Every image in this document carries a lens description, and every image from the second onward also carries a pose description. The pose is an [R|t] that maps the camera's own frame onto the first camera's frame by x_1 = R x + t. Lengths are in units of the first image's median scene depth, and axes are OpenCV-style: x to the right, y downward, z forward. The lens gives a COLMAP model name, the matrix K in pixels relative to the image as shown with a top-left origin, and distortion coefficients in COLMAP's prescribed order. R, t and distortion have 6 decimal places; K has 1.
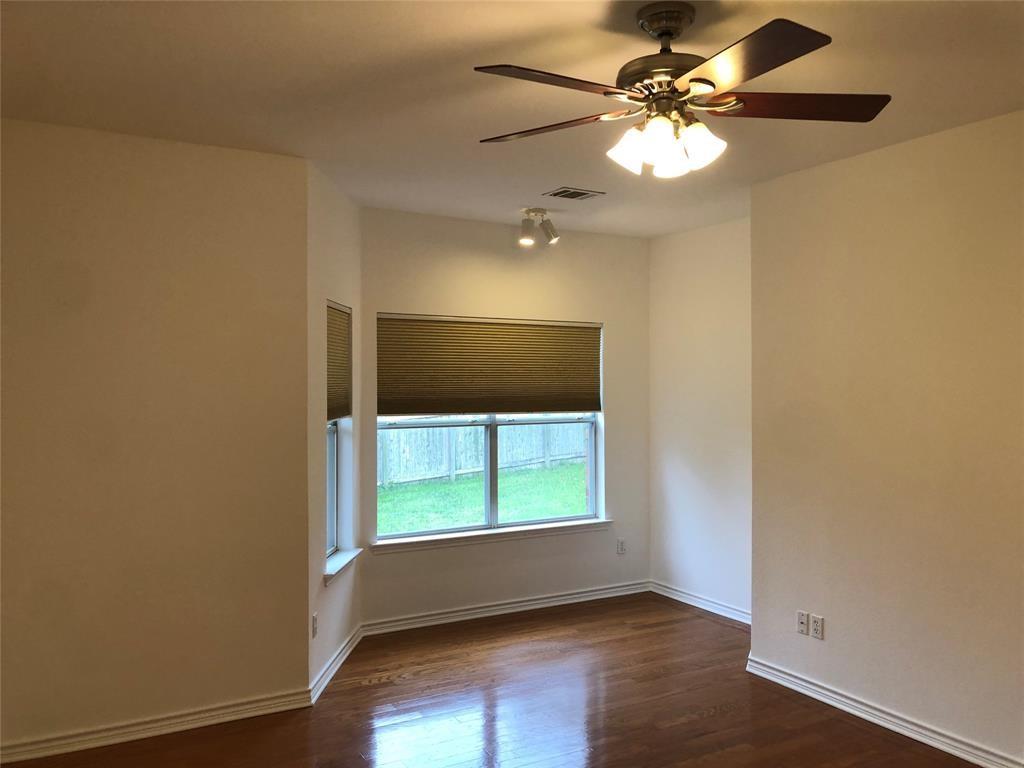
lens RADIAL K [[828.7, 0, 510.9], [0, 828.7, 395.8], [0, 0, 1]] dist [0.089670, 0.001561]
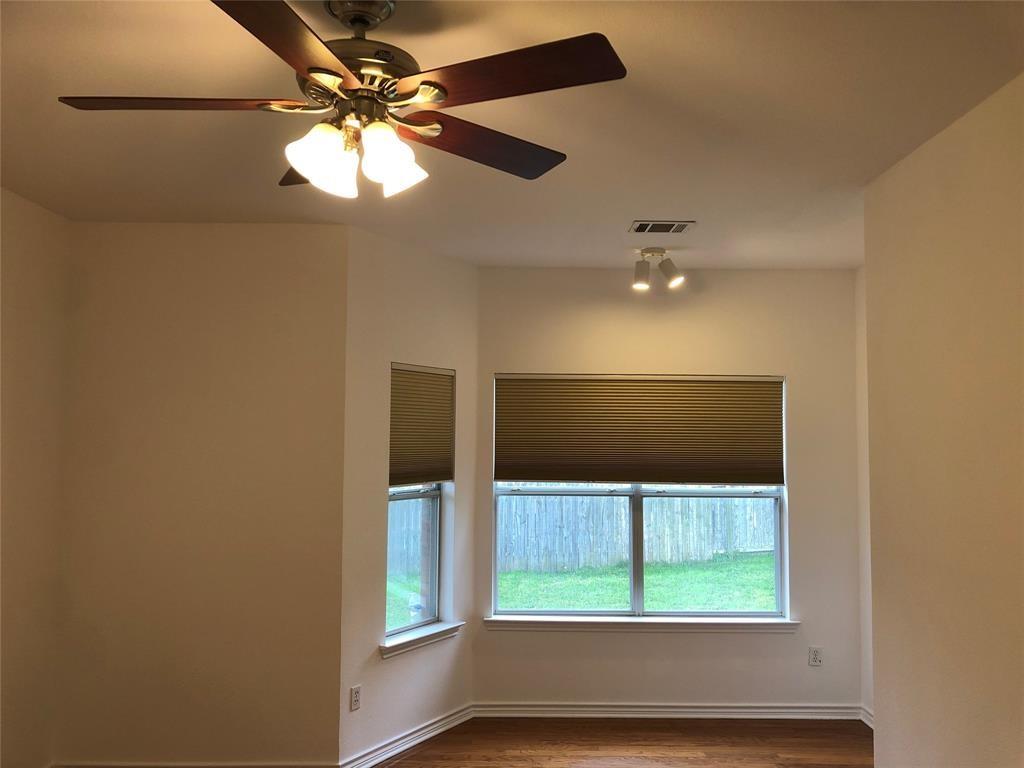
lens RADIAL K [[834.6, 0, 519.5], [0, 834.6, 399.7], [0, 0, 1]] dist [0.016161, 0.009171]
pose [[0.878209, -0.014048, -0.478070, 0.300502], [-0.017684, 0.997931, -0.061810, -0.009872], [0.477949, 0.062736, 0.876144, 0.167239]]
